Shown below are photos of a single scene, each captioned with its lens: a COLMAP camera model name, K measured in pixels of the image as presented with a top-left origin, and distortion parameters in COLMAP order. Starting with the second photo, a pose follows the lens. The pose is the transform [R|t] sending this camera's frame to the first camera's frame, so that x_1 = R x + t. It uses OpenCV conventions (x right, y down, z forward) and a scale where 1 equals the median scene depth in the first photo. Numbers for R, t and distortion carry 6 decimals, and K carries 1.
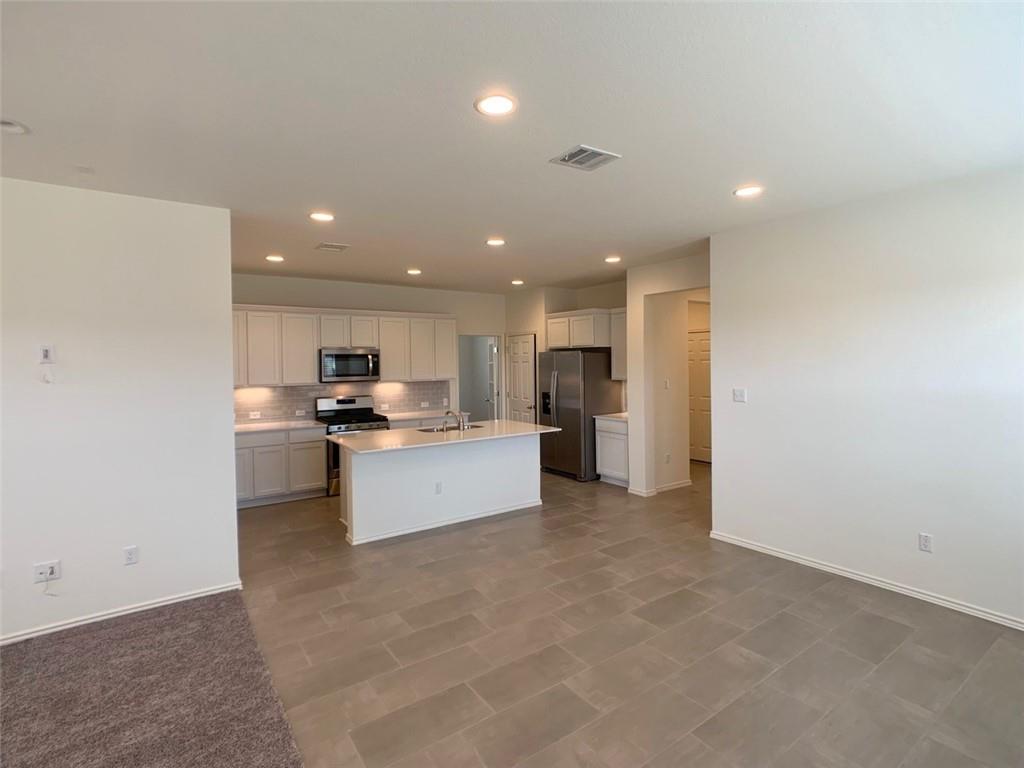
lens RADIAL K [[504.8, 0, 524.9], [0, 504.8, 369.0], [0, 0, 1]] dist [-0.032992, 0.016639]
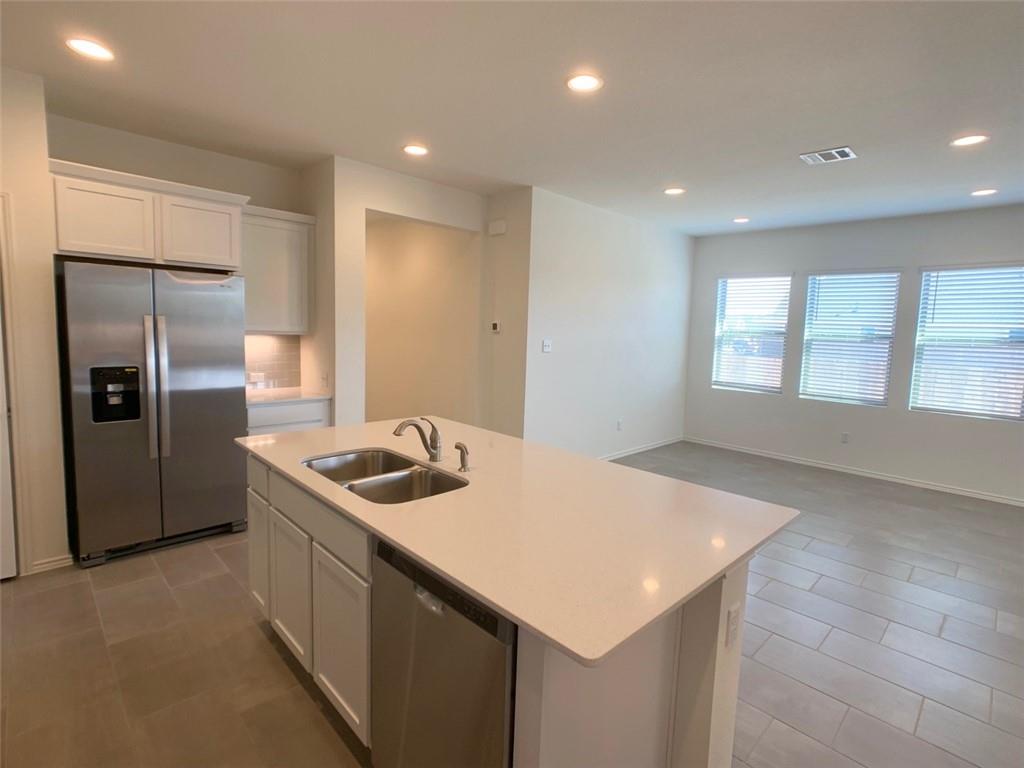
lens RADIAL K [[504.8, 0, 524.9], [0, 504.8, 369.0], [0, 0, 1]] dist [-0.032992, 0.016639]
pose [[-0.147891, -0.077230, 0.985984, -0.427160], [-0.020132, 0.996975, 0.075071, 0.012568], [-0.988799, -0.008747, -0.148998, 0.796149]]
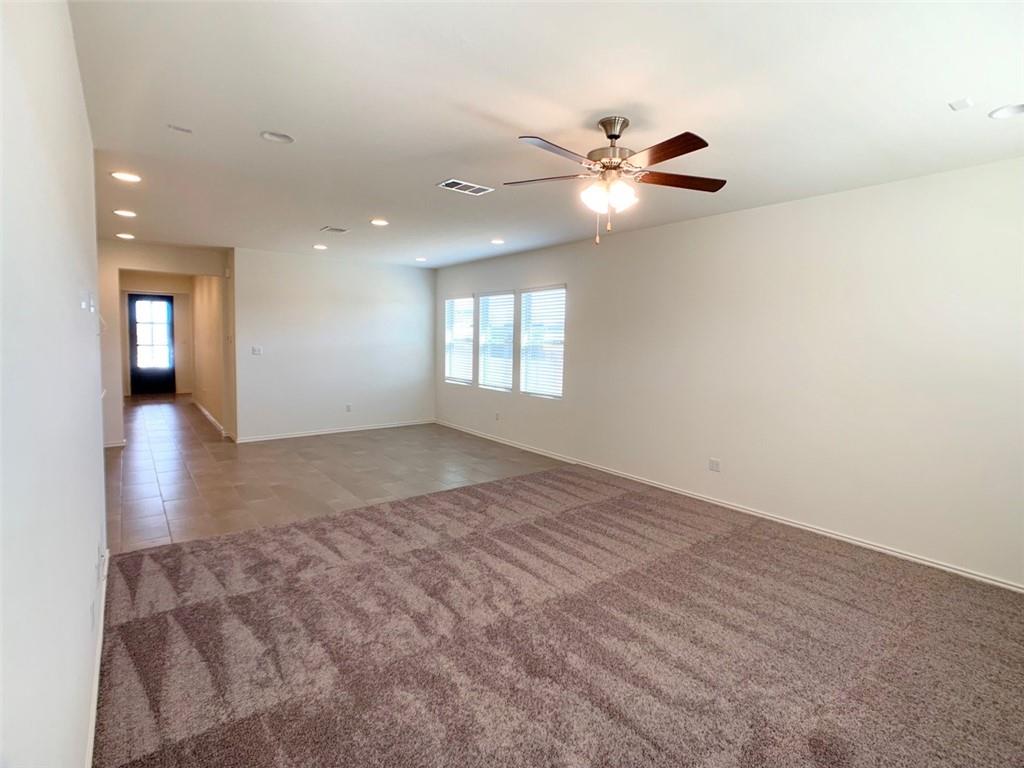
lens RADIAL K [[504.8, 0, 524.9], [0, 504.8, 369.0], [0, 0, 1]] dist [-0.032992, 0.016639]
pose [[-0.047179, -0.047971, 0.997734, -0.828948], [-0.005481, 0.998844, 0.047765, 0.018757], [-0.998871, -0.003215, -0.047387, 0.131221]]
